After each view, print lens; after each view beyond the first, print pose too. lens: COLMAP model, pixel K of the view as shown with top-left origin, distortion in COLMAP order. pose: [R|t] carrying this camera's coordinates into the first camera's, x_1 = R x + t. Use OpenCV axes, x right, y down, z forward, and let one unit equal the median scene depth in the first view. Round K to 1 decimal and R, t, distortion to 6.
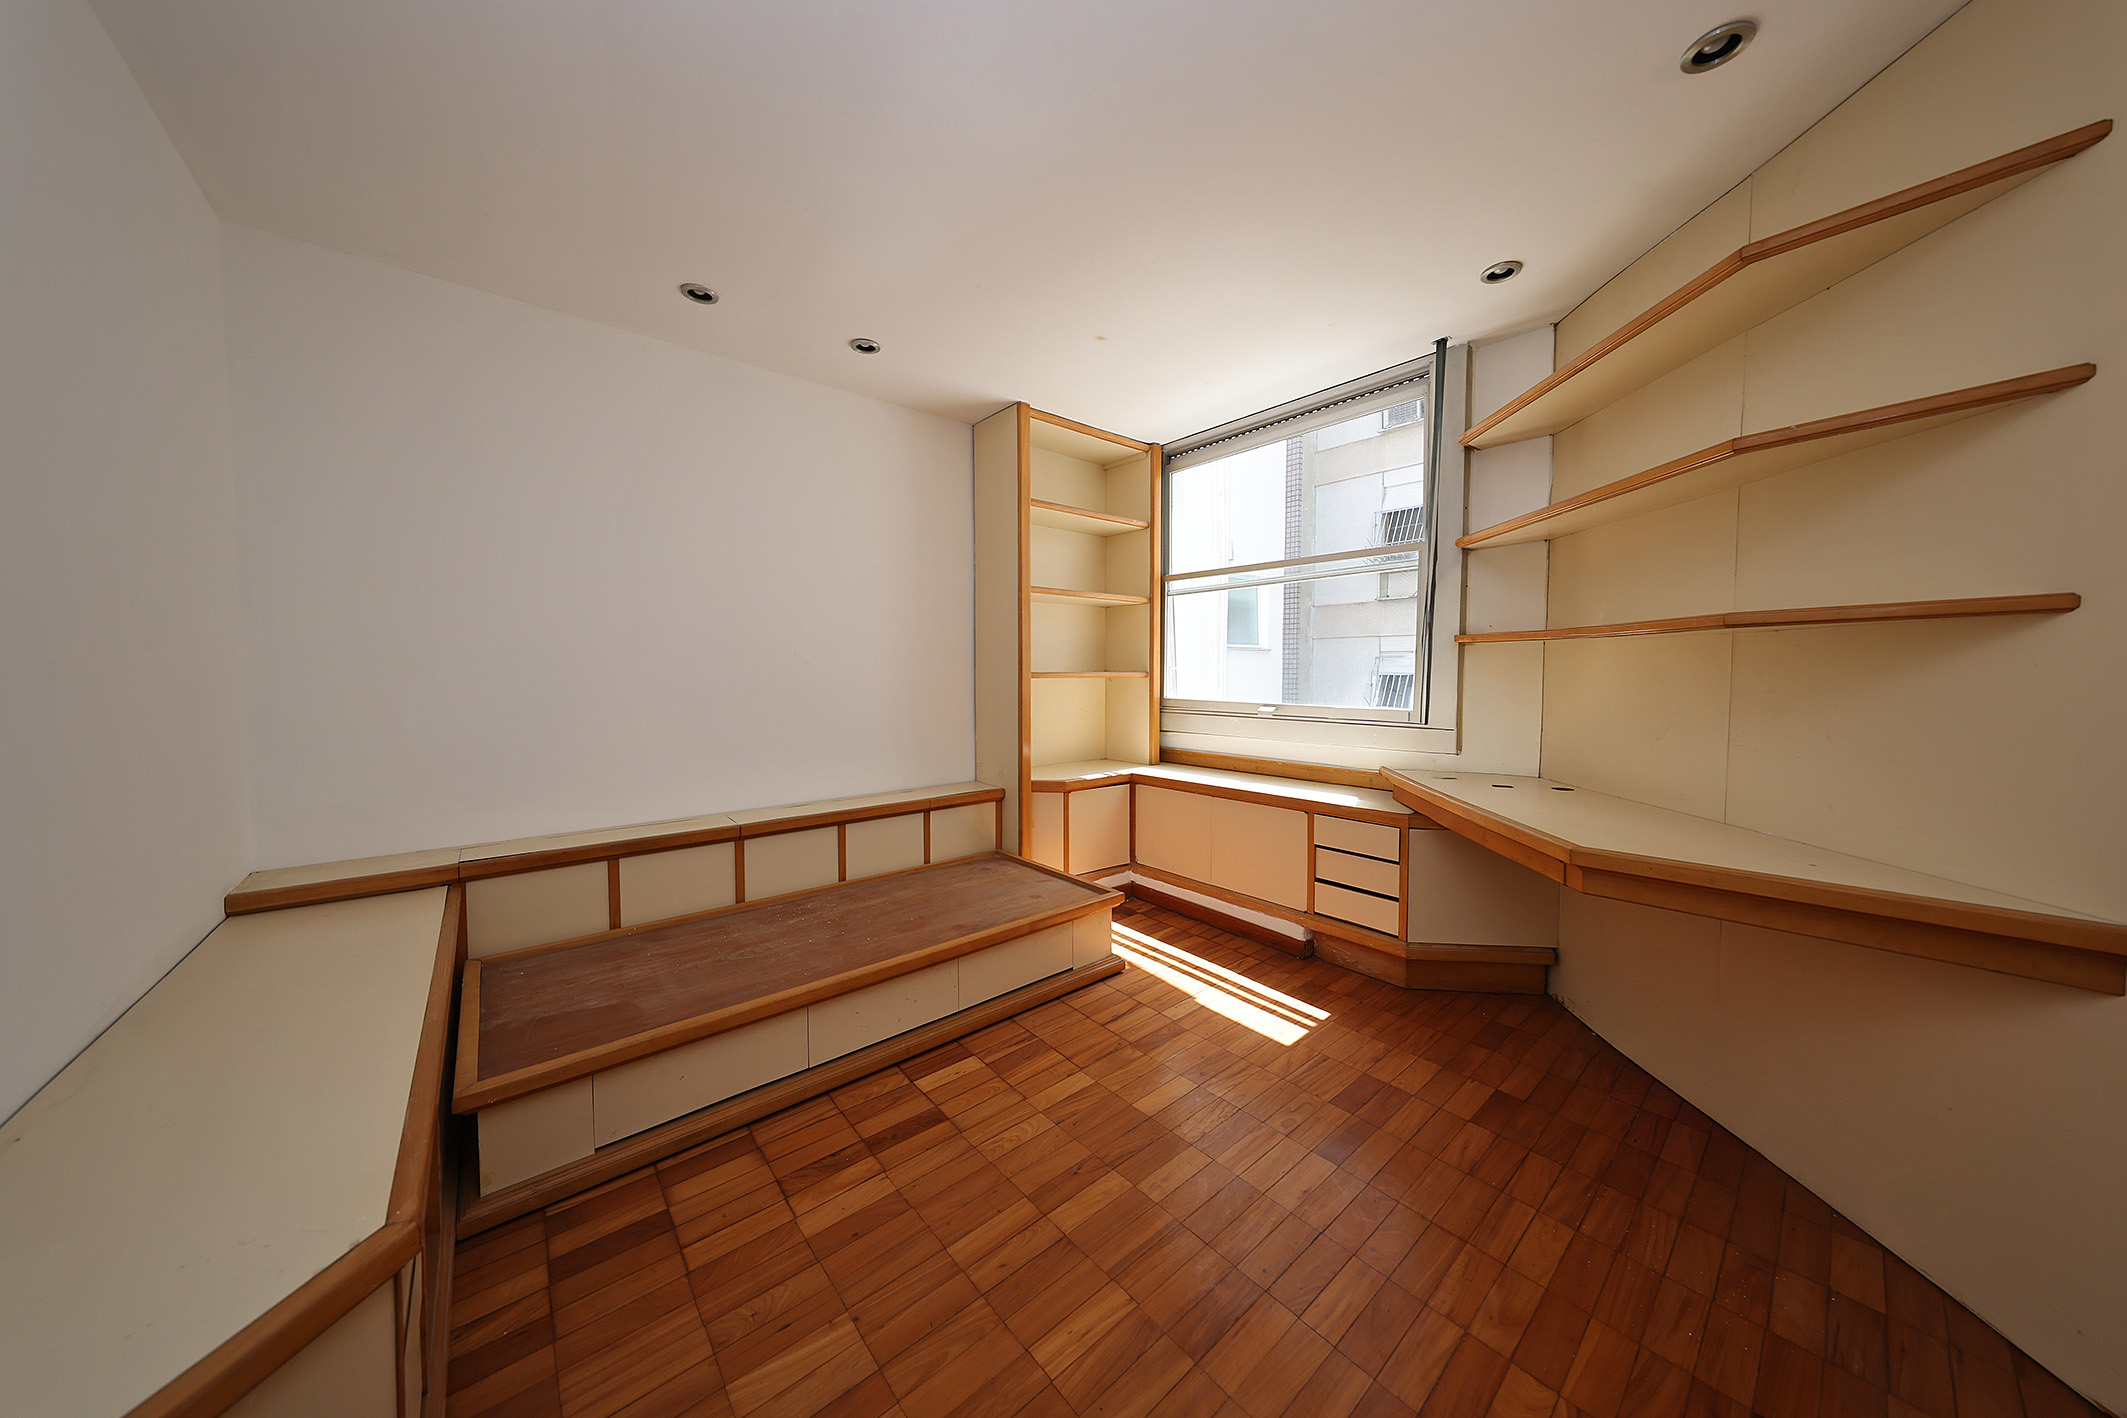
lens RADIAL K [[691.8, 0, 1060.2], [0, 691.8, 697.2], [0, 0, 1]] dist [-0.002118, -0.000068]
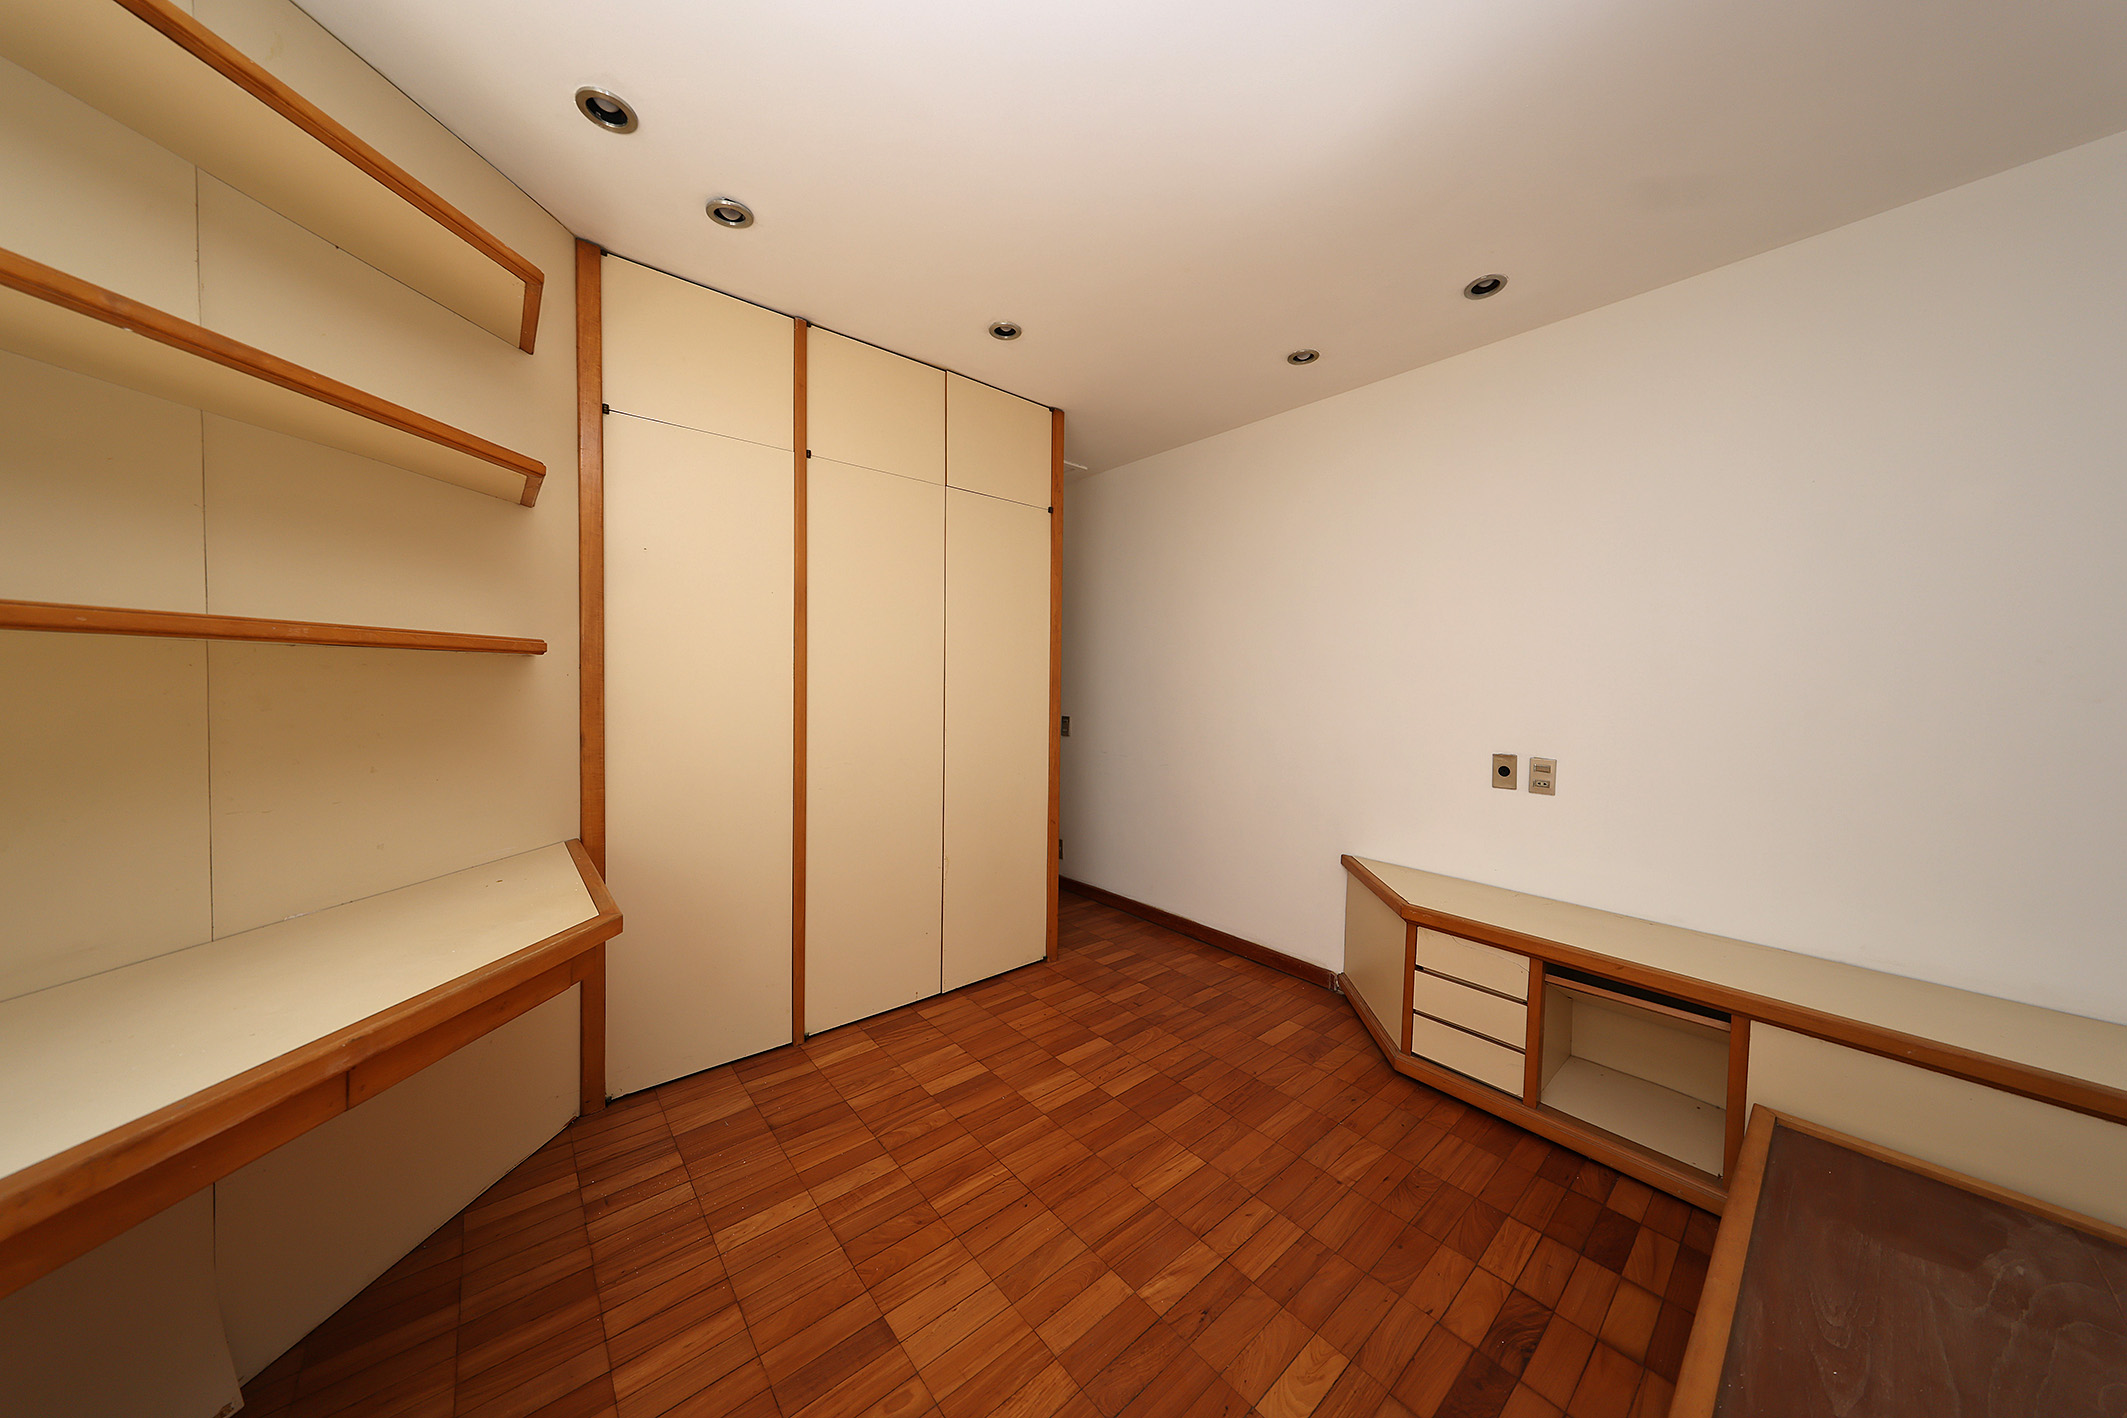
lens RADIAL K [[691.8, 0, 1068.6], [0, 691.8, 705.1], [0, 0, 1]] dist [-0.002118, -0.000068]
pose [[-0.999847, -0.015329, -0.008430, 0.234378], [-0.015953, 0.996689, 0.079727, -0.121003], [0.007180, 0.079849, -0.996781, 2.026678]]
